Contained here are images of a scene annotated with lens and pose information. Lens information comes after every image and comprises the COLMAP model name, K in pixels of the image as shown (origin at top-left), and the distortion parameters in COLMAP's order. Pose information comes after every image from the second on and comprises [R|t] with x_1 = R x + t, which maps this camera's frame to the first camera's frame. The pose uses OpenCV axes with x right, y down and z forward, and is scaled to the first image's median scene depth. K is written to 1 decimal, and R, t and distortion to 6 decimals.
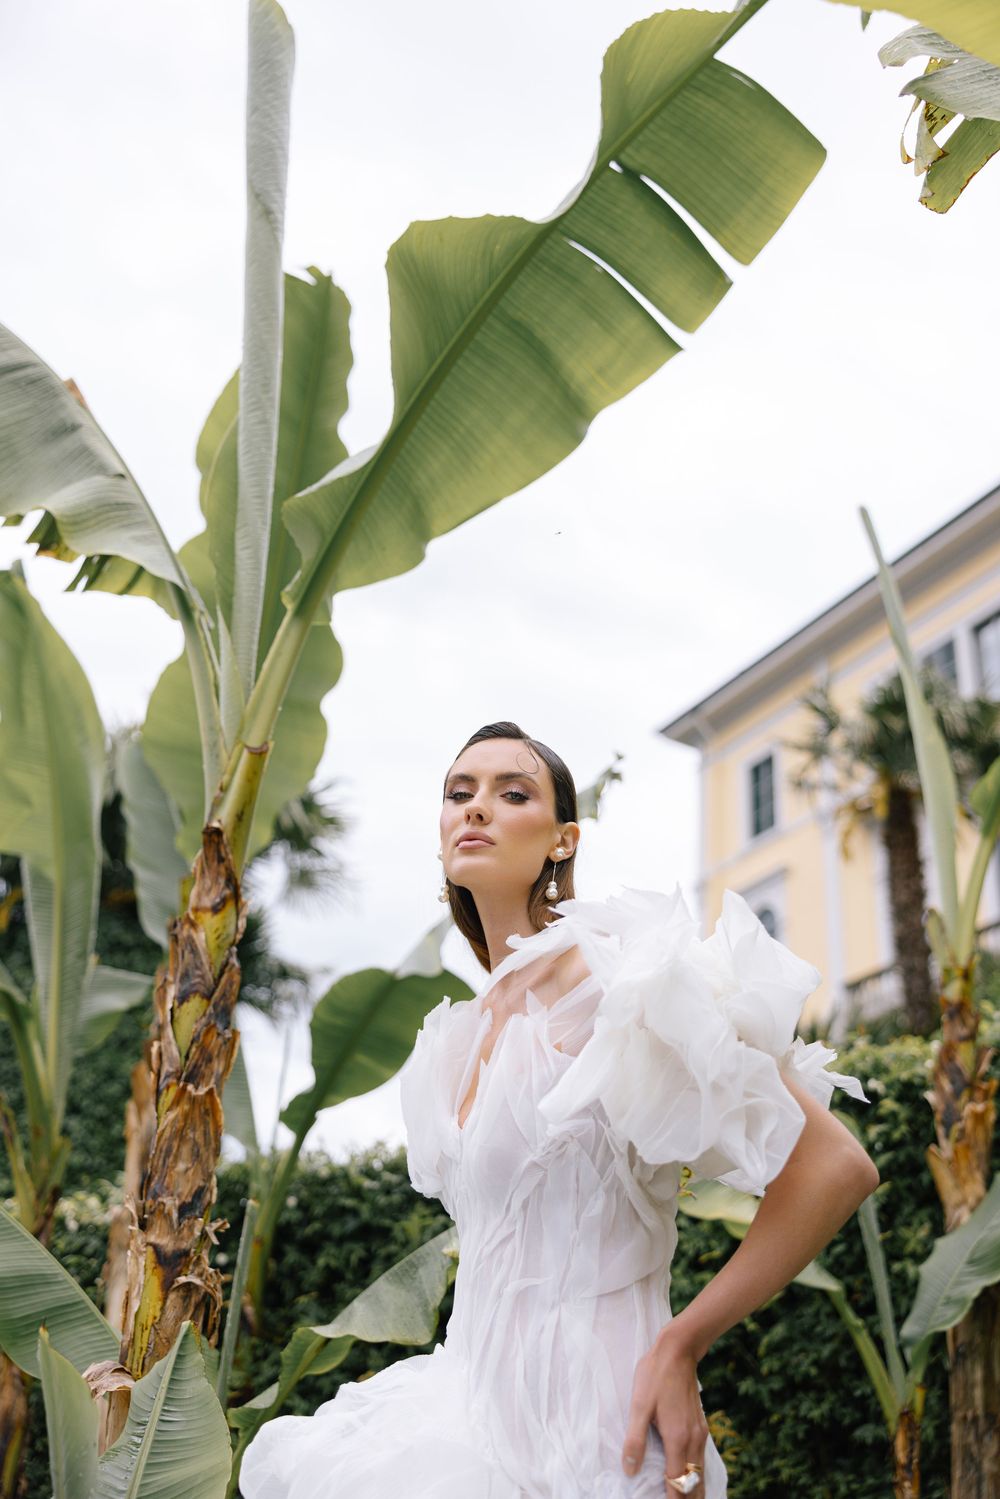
lens RADIAL K [[1510.9, 0, 505.7], [0, 1510.9, 765.6], [0, 0, 1]] dist [0.022012, -0.008381]
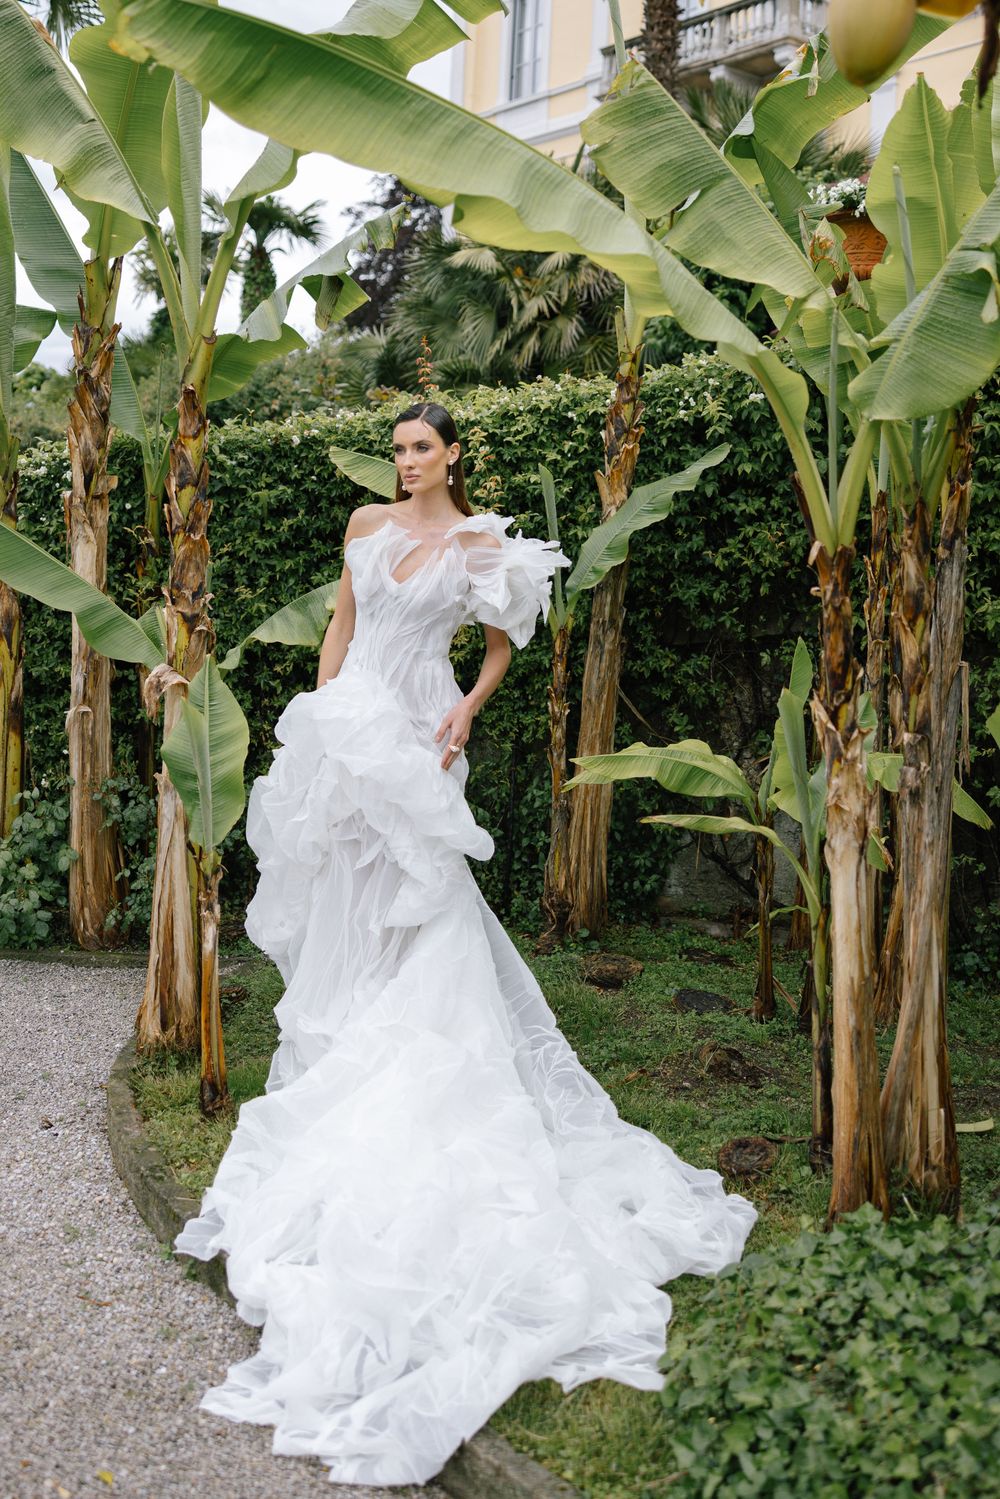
lens RADIAL K [[1943.9, 0, 500.0], [0, 1943.9, 749.5], [0, 0, 1]] dist [-0.009642, -0.024102]
pose [[0.988393, -0.033115, 0.148266, -0.140174], [-0.061677, 0.804434, 0.590832, -0.734184], [-0.138836, -0.593118, 0.793054, -0.810556]]
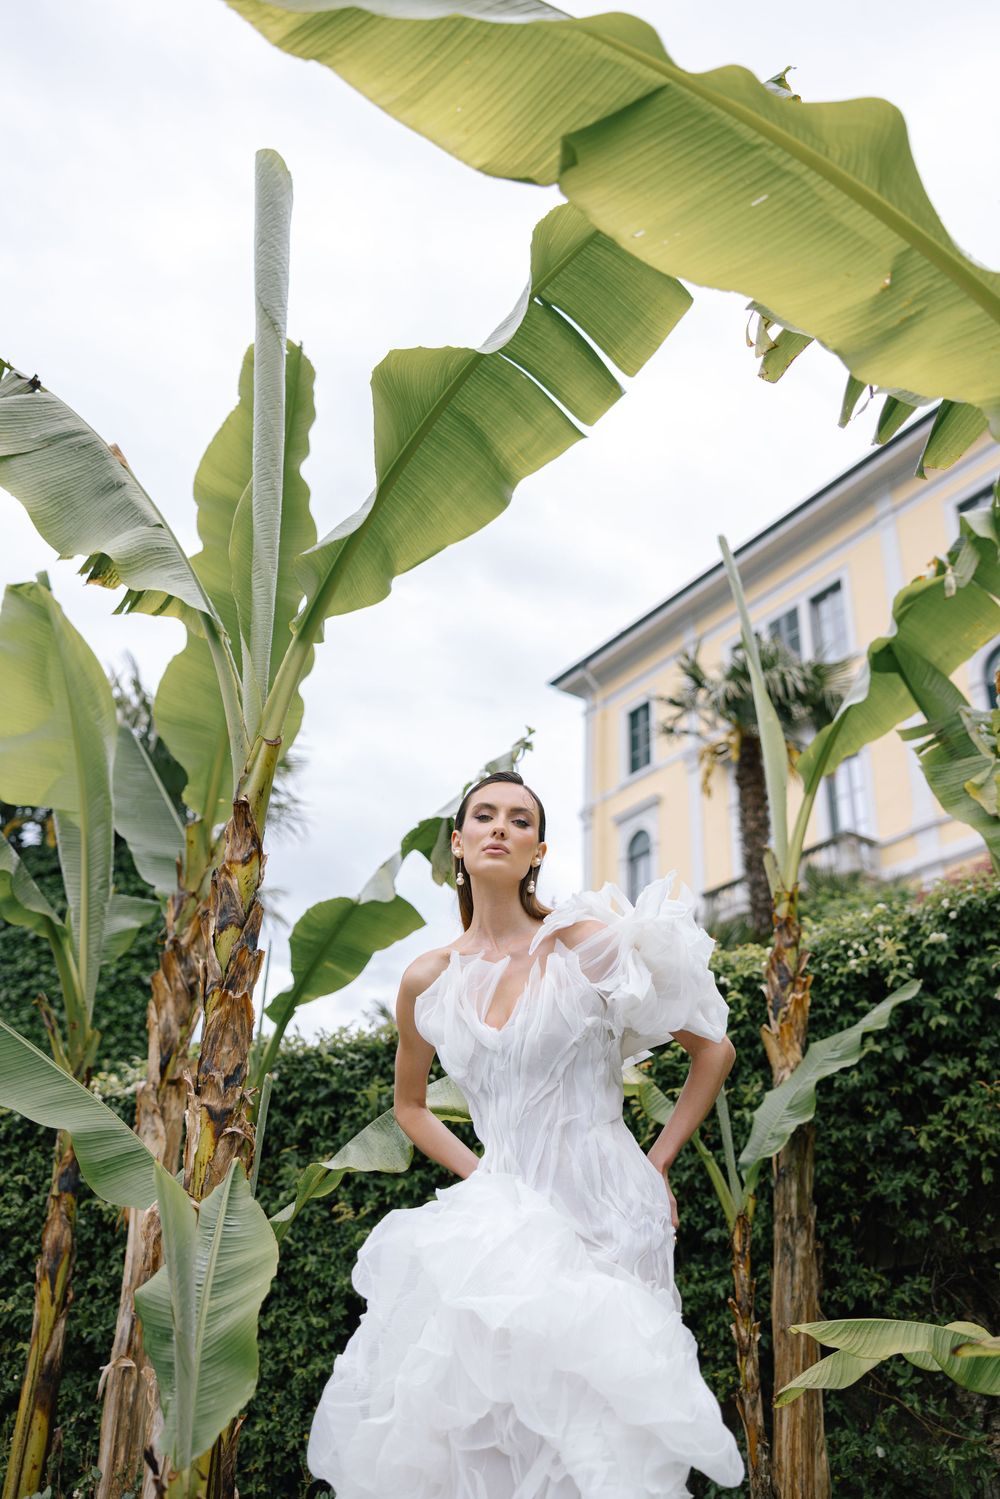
lens RADIAL K [[1331.4, 0, 534.4], [0, 1331.4, 748.7], [0, 0, 1]] dist [-0.013450, 0.017203]
pose [[0.995879, 0.002117, 0.090669, -0.031171], [-0.005673, 0.999224, 0.038979, -0.040453], [-0.090516, -0.039332, 0.995118, -0.153324]]
